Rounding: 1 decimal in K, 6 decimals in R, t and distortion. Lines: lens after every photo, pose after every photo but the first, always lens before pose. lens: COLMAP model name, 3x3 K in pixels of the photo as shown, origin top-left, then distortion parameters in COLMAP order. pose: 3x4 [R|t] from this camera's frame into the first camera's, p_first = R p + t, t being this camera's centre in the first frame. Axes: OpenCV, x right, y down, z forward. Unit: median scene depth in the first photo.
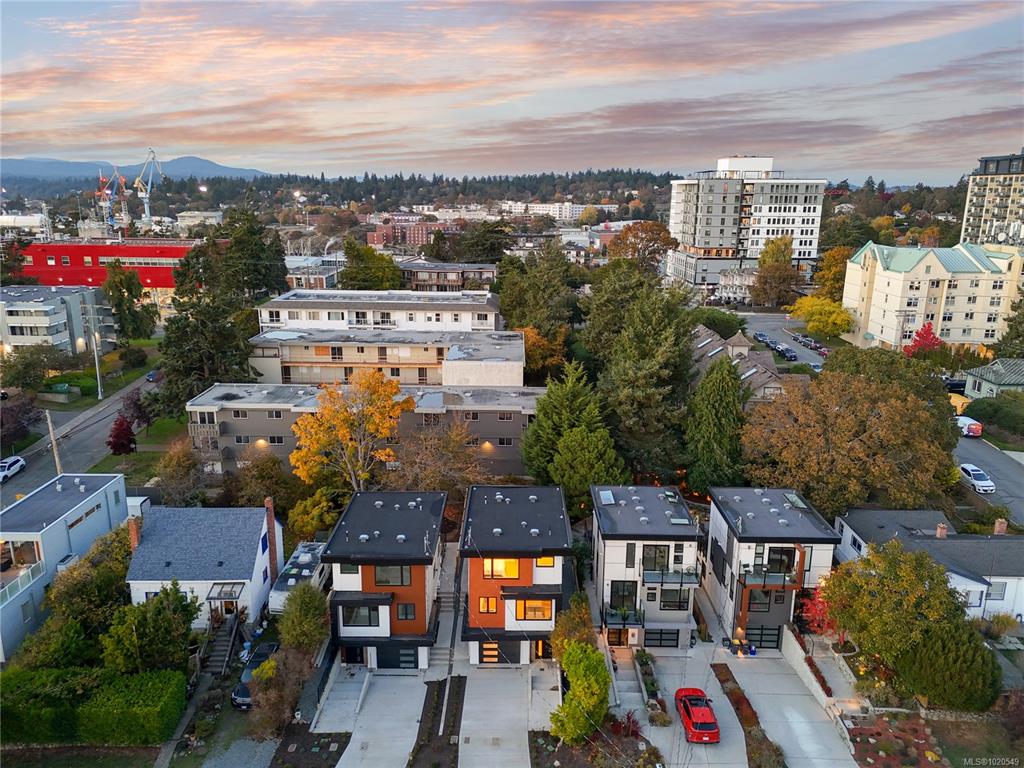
lens RADIAL K [[744.3, 0, 512.0], [0, 744.3, 384.0], [0, 0, 1]] dist [0.084901, -0.077949]
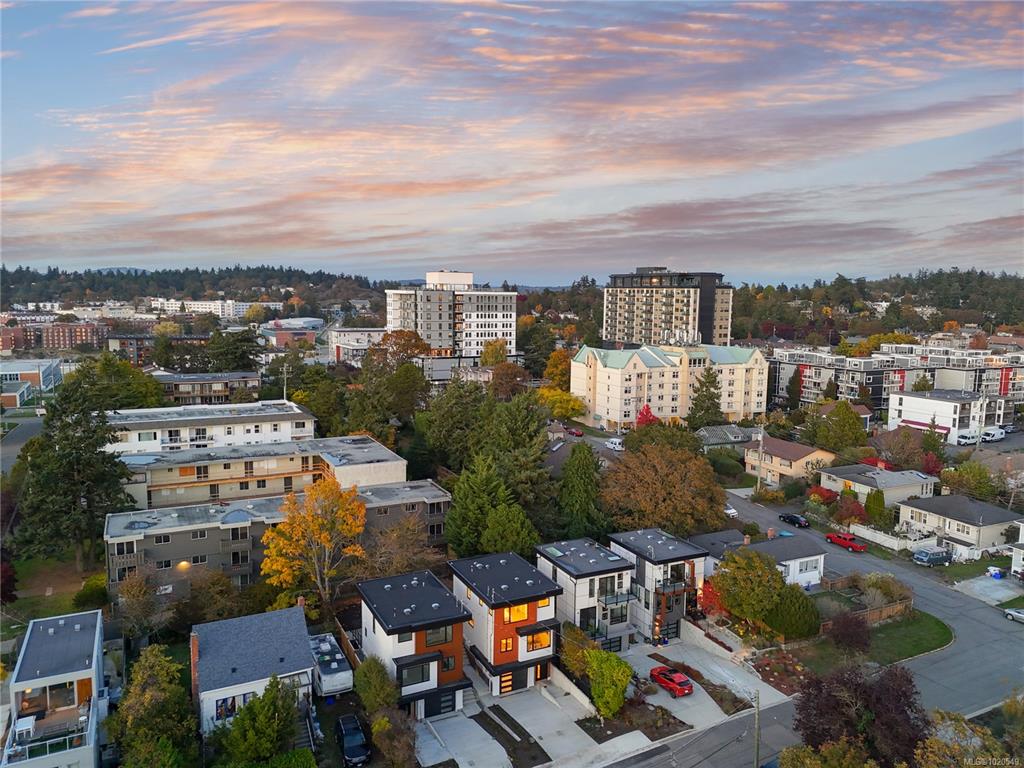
lens RADIAL K [[744.3, 0, 512.0], [0, 744.3, 384.0], [0, 0, 1]] dist [0.084901, -0.077949]
pose [[0.895878, -0.053482, 0.441069, -0.360963], [0.106723, 0.989567, -0.096781, -0.018069], [-0.431291, 0.133776, 0.892240, -0.149443]]
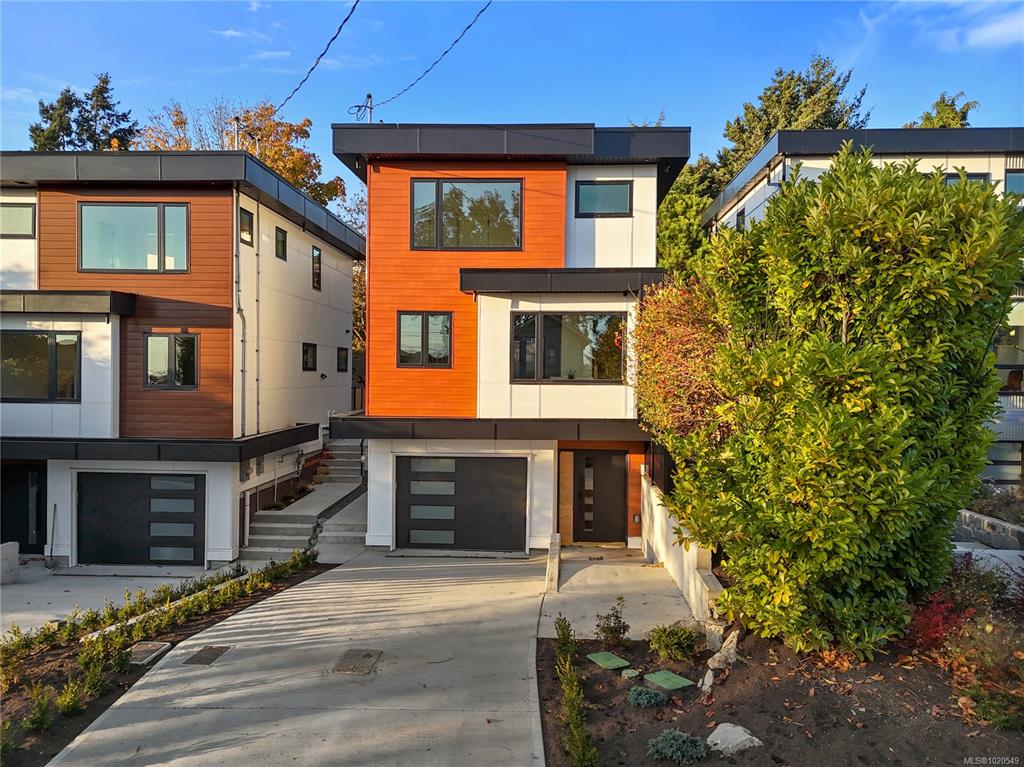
lens RADIAL K [[744.3, 0, 512.0], [0, 744.3, 383.5], [0, 0, 1]] dist [0.084901, -0.077949]
pose [[0.998840, 0.003704, -0.048011, 0.012735], [-0.015013, 0.971294, -0.237406, 0.241665], [0.045753, 0.237852, 0.970223, 0.434452]]
